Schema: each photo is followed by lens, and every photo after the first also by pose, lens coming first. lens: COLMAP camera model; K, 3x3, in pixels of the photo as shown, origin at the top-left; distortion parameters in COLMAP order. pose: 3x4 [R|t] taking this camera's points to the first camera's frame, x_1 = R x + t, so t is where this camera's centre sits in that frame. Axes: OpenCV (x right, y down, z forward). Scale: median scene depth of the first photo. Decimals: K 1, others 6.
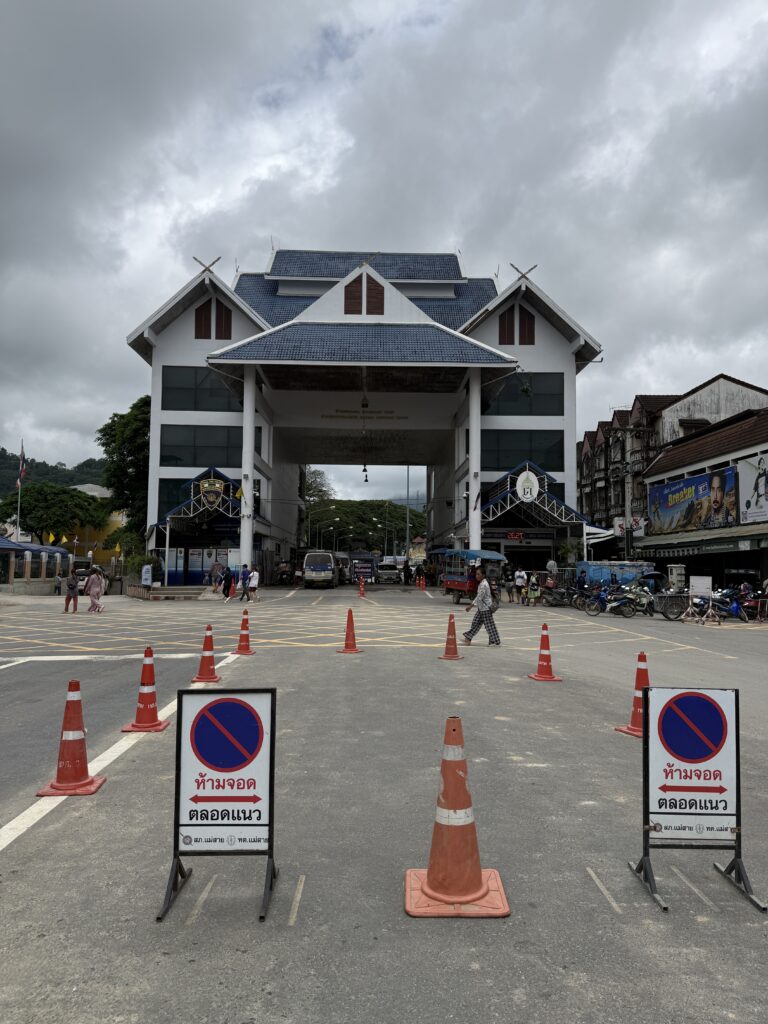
lens RADIAL K [[724.5, 0, 384.0], [0, 724.5, 512.0], [0, 0, 1]] dist [0.122737, -0.189508]
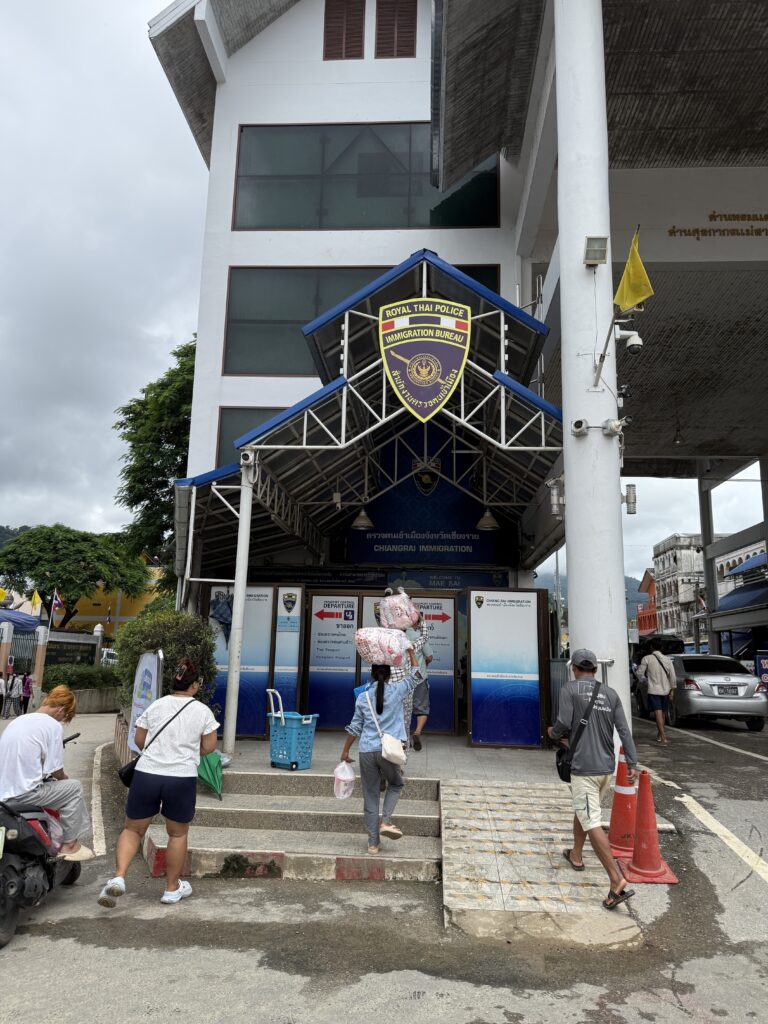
lens RADIAL K [[724.5, 0, 384.0], [0, 724.5, 512.0], [0, 0, 1]] dist [0.122737, -0.189508]
pose [[0.996652, -0.001306, -0.081755, -0.201896], [-0.008342, 0.993031, -0.117557, 0.047984], [0.081339, 0.117846, 0.989695, 0.672571]]
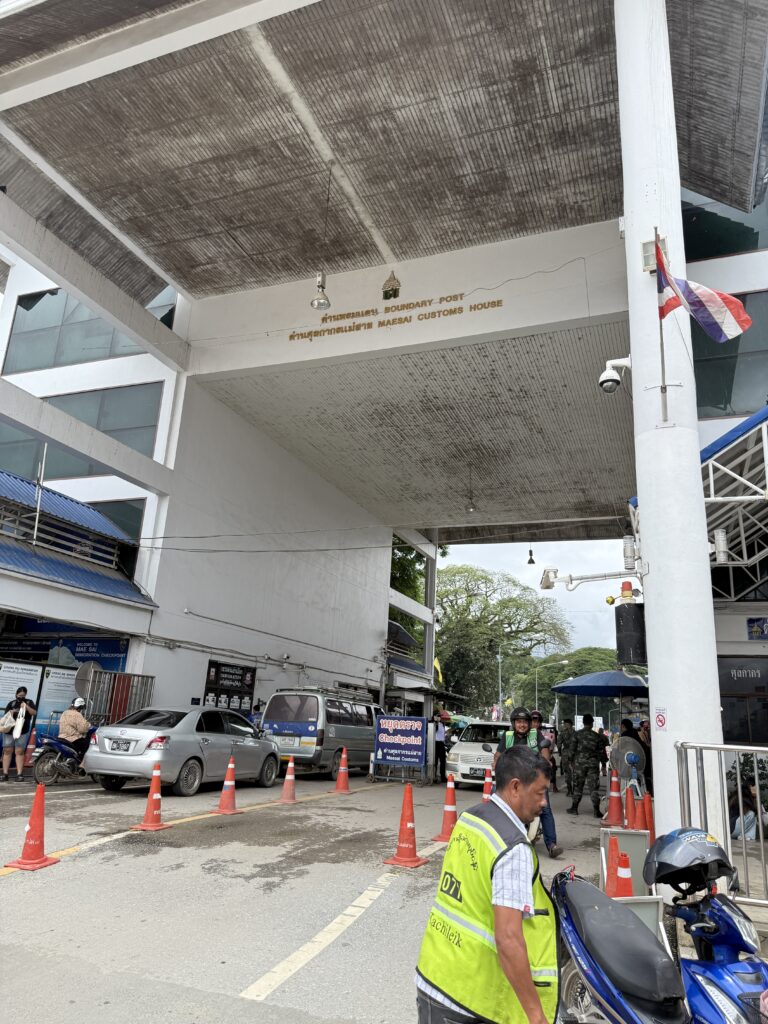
lens RADIAL K [[724.5, 0, 384.0], [0, 724.5, 512.0], [0, 0, 1]] dist [0.122737, -0.189508]
pose [[0.925117, -0.068690, -0.373417, 0.111497], [-0.013563, 0.976892, -0.213301, 0.051433], [0.379440, 0.202393, 0.902808, 0.695259]]
